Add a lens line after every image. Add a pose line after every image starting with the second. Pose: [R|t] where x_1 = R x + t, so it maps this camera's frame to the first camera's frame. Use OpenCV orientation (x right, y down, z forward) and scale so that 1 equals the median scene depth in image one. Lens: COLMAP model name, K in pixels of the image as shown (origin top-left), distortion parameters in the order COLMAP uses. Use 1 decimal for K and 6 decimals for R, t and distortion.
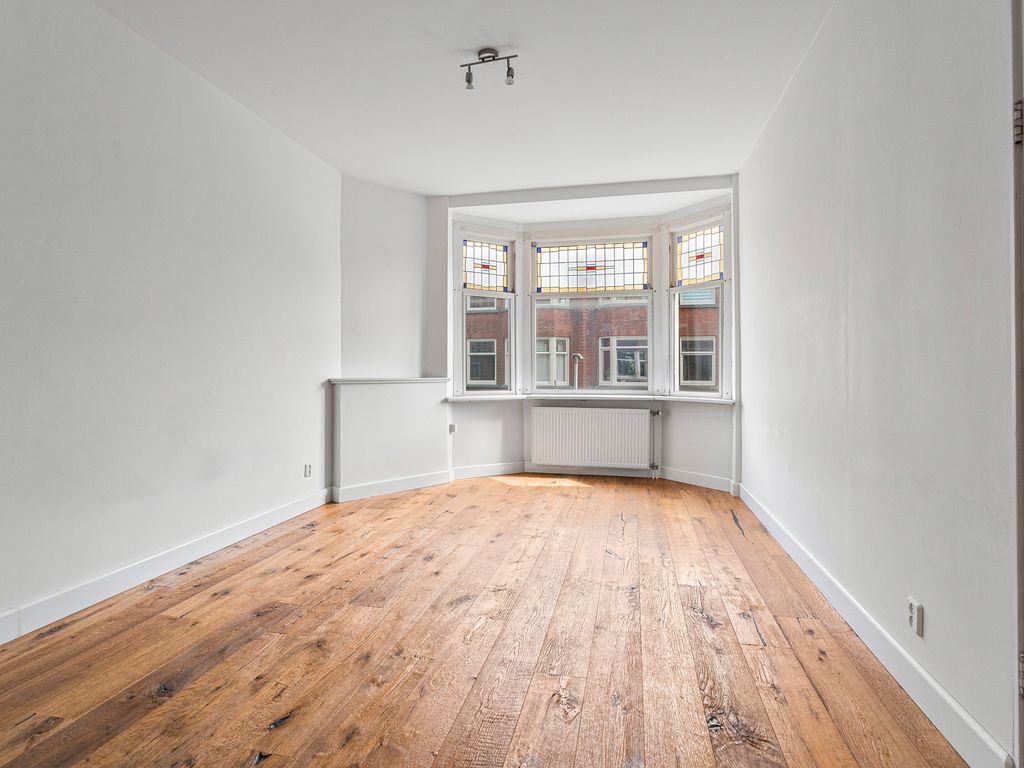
lens RADIAL K [[550.5, 0, 509.9], [0, 550.5, 360.6], [0, 0, 1]] dist [-0.000373, -0.000462]
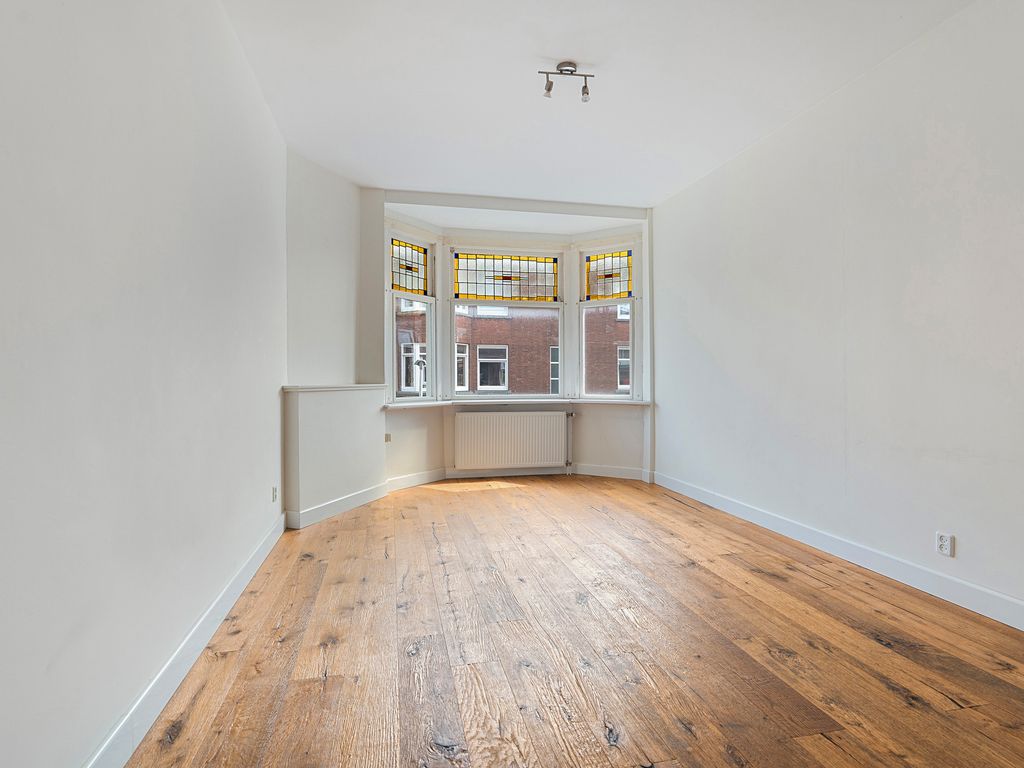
lens RADIAL K [[545.7, 0, 512.8], [0, 545.7, 372.0], [0, 0, 1]] dist [-0.000762, 0.000483]
pose [[0.902155, 0.001869, 0.431409, -0.308093], [-0.005991, 0.999948, 0.008195, 0.001543], [-0.431371, -0.009978, 0.902119, 0.065570]]
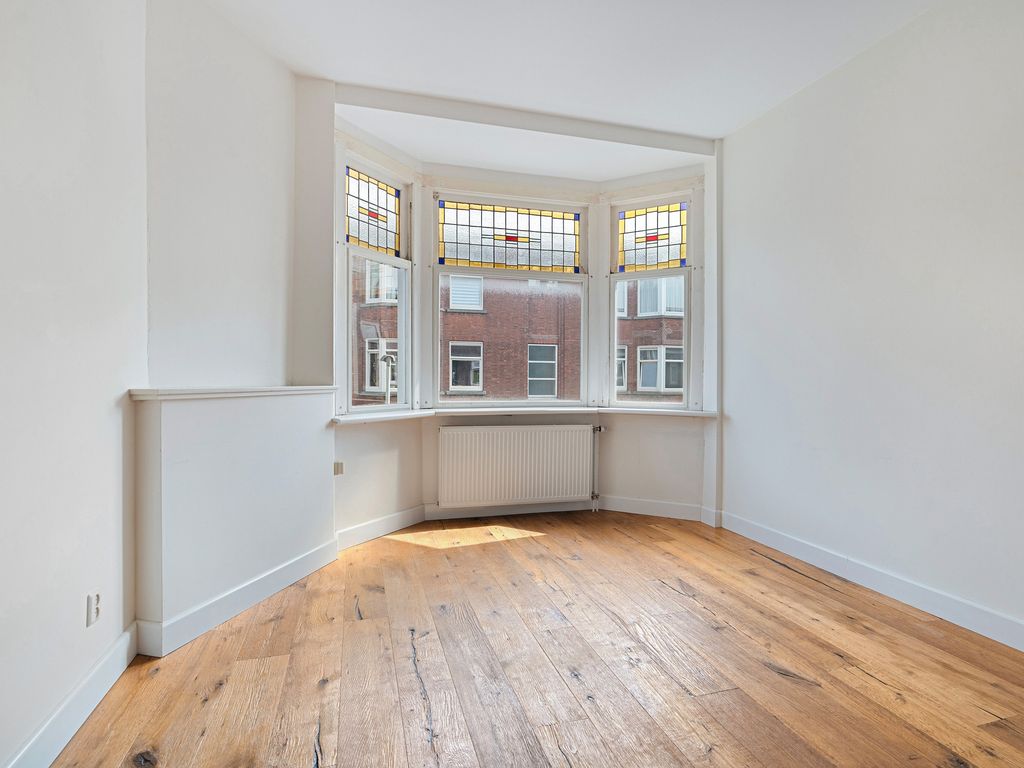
lens RADIAL K [[540.0, 0, 513.5], [0, 540.0, 379.2], [0, 0, 1]] dist [-0.003144, 0.000964]
pose [[0.872813, 0.002881, 0.488046, -0.222854], [-0.015106, 0.999663, 0.021114, 0.008228], [-0.487821, -0.025801, 0.872562, 0.377332]]
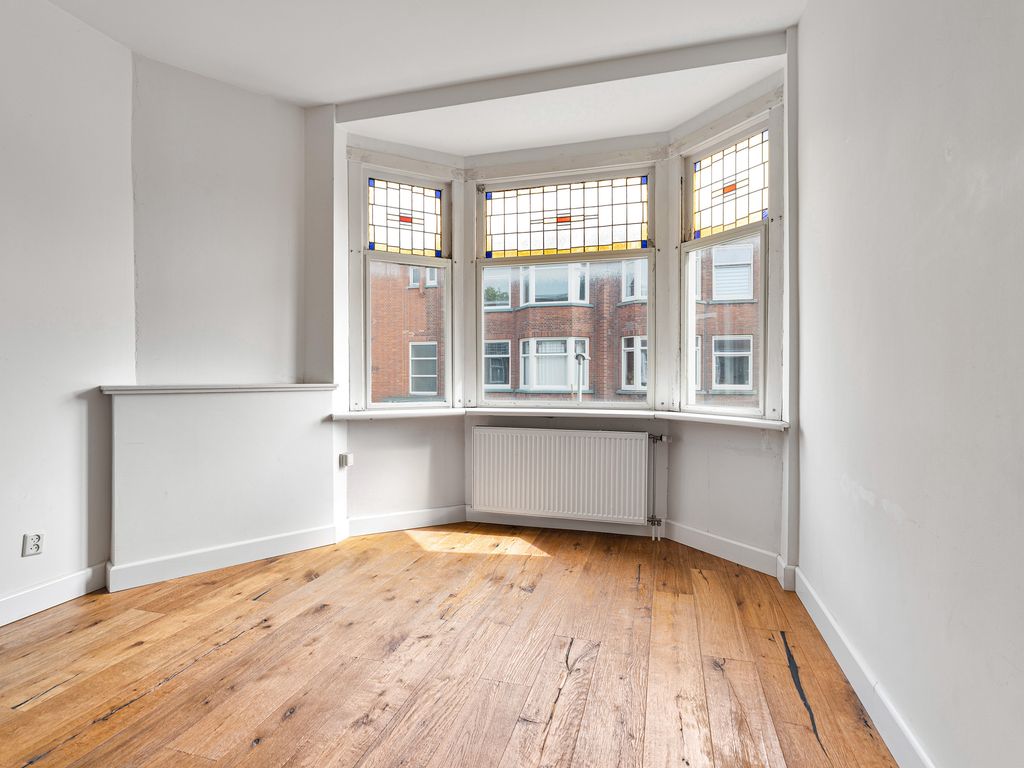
lens RADIAL K [[537.9, 0, 511.9], [0, 537.9, 376.3], [0, 0, 1]] dist [-0.000865, 0.001366]
pose [[0.998018, -0.001163, -0.062916, 0.134246], [0.002588, 0.999742, 0.022567, 0.008237], [0.062874, -0.022685, 0.997764, 0.363333]]
